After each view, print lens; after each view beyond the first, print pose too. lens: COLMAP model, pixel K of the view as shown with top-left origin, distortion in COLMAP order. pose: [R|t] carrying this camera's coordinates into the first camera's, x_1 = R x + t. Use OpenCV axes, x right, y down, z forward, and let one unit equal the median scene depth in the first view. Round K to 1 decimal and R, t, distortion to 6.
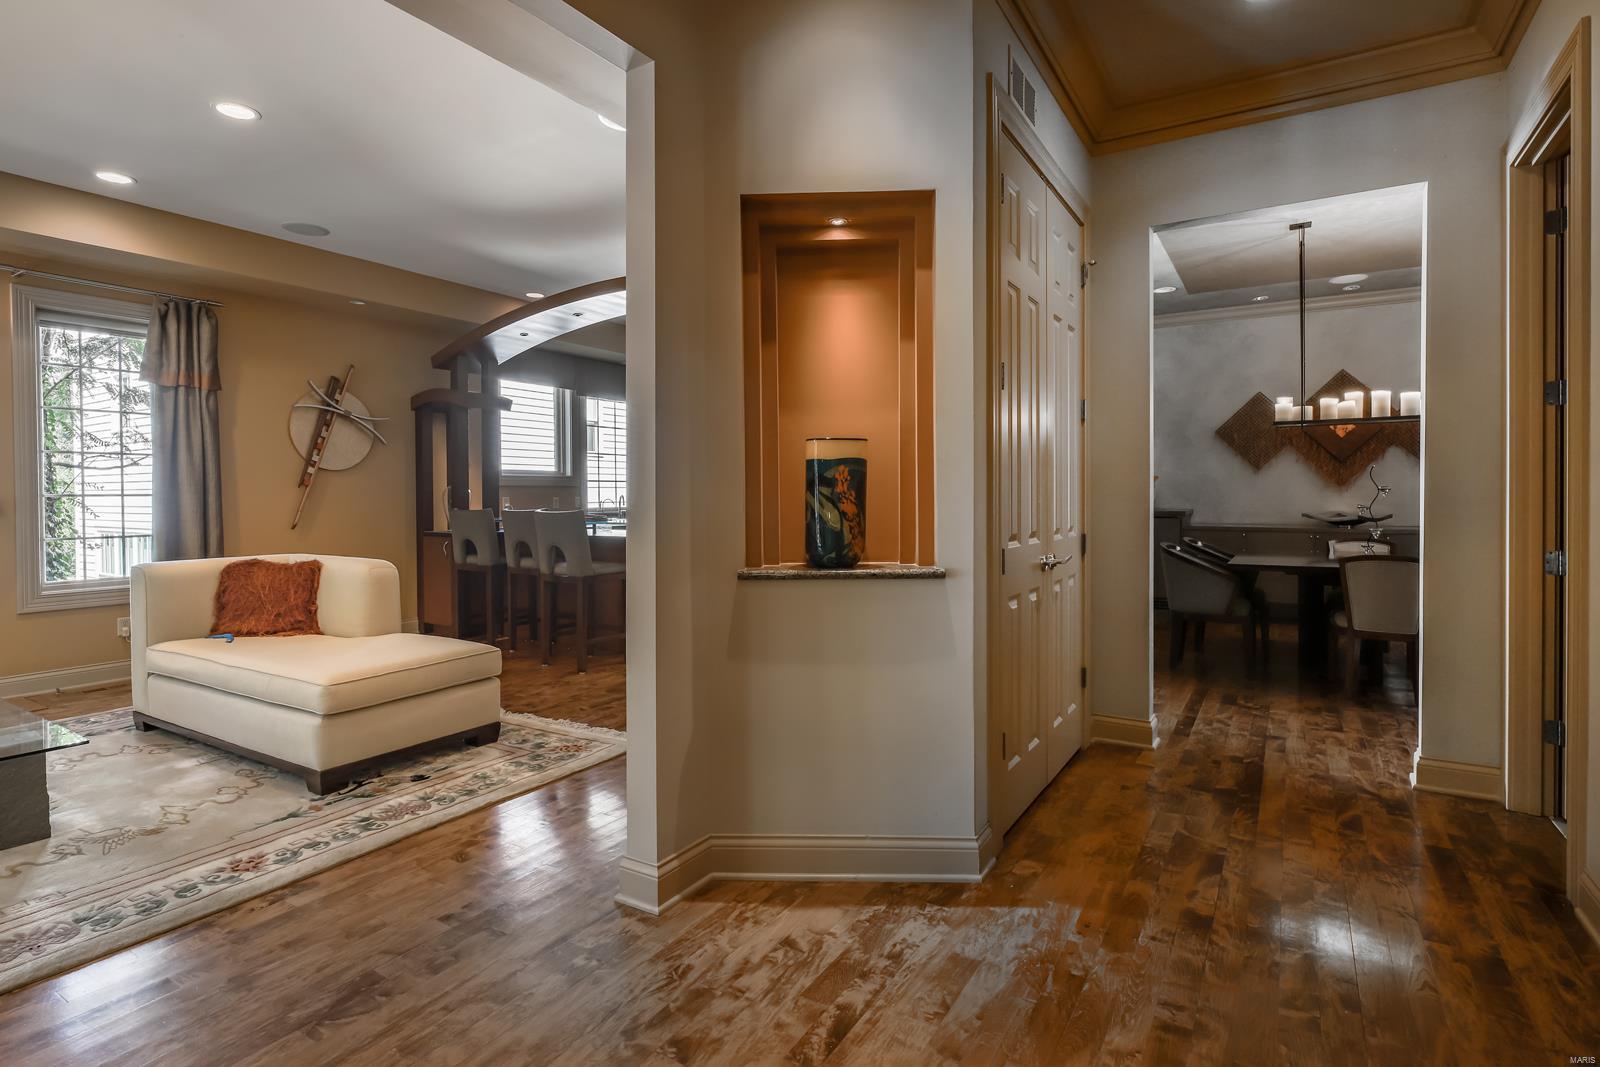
lens RADIAL K [[827.4, 0, 843.0], [0, 827.4, 505.6], [0, 0, 1]] dist [-0.003834, -0.000083]
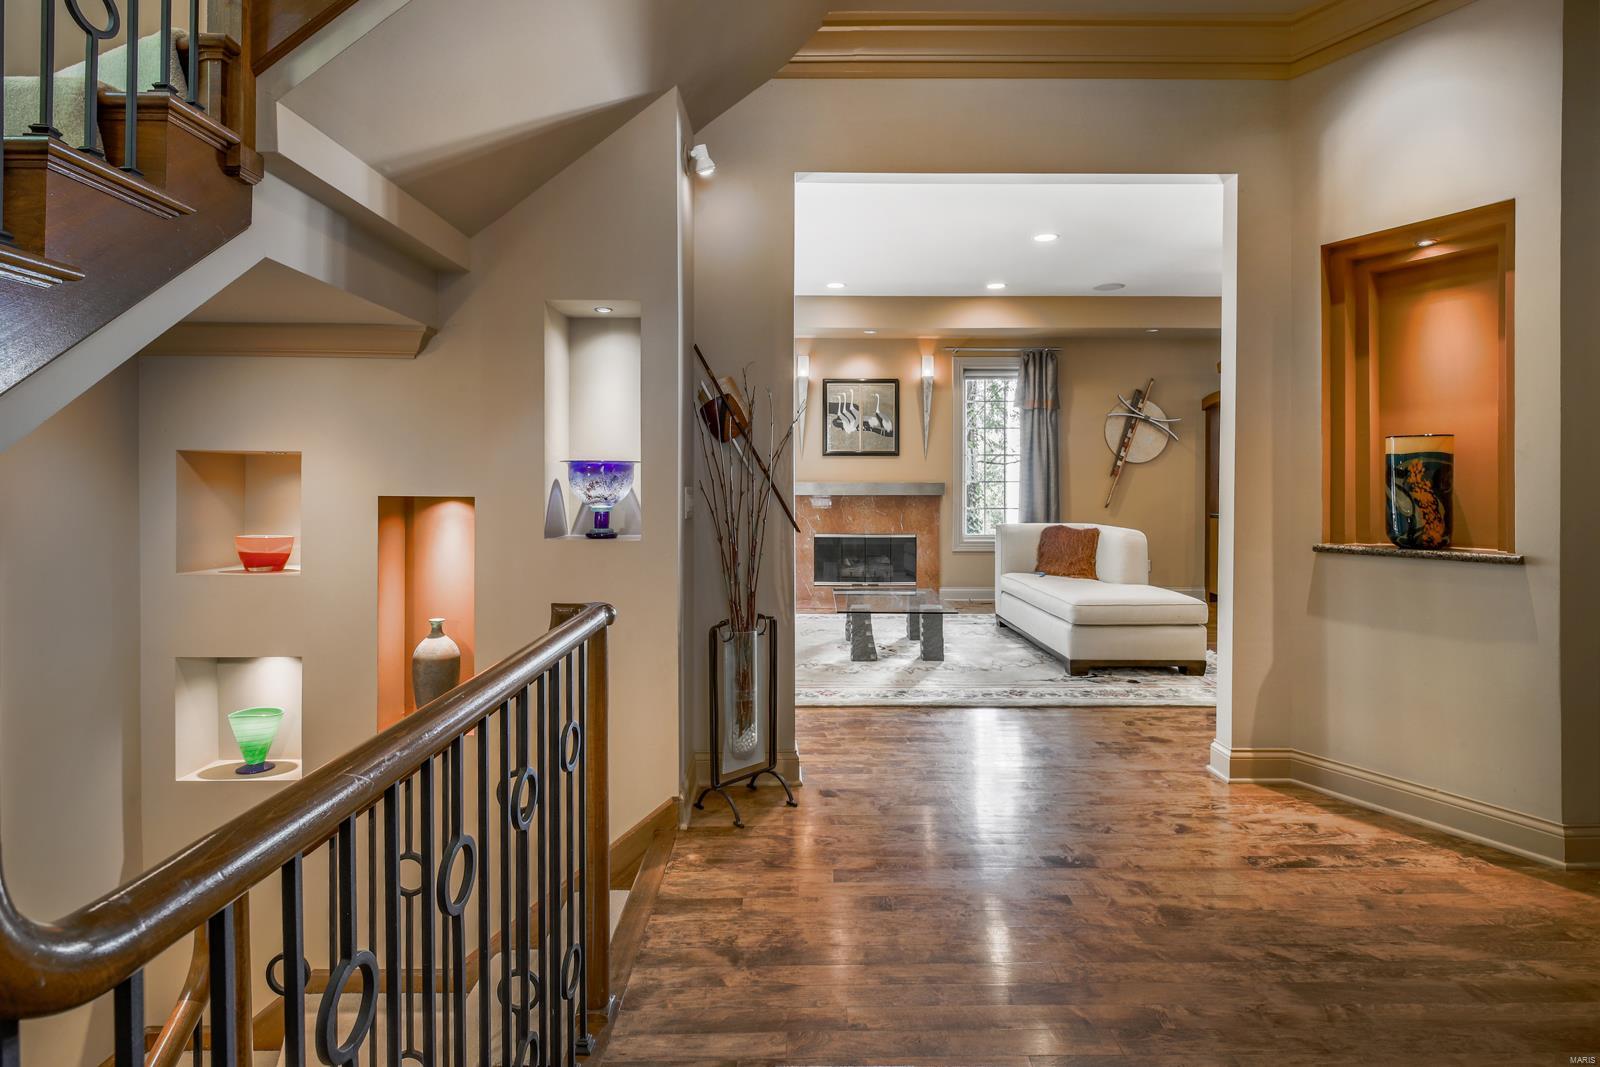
lens RADIAL K [[827.4, 0, 836.0], [0, 827.4, 488.7], [0, 0, 1]] dist [-0.003834, -0.000083]
pose [[0.568603, 0.011490, -0.822532, 0.466042], [-0.015755, 0.999871, 0.003076, 0.001603], [0.822461, 0.011210, 0.568710, -0.299962]]
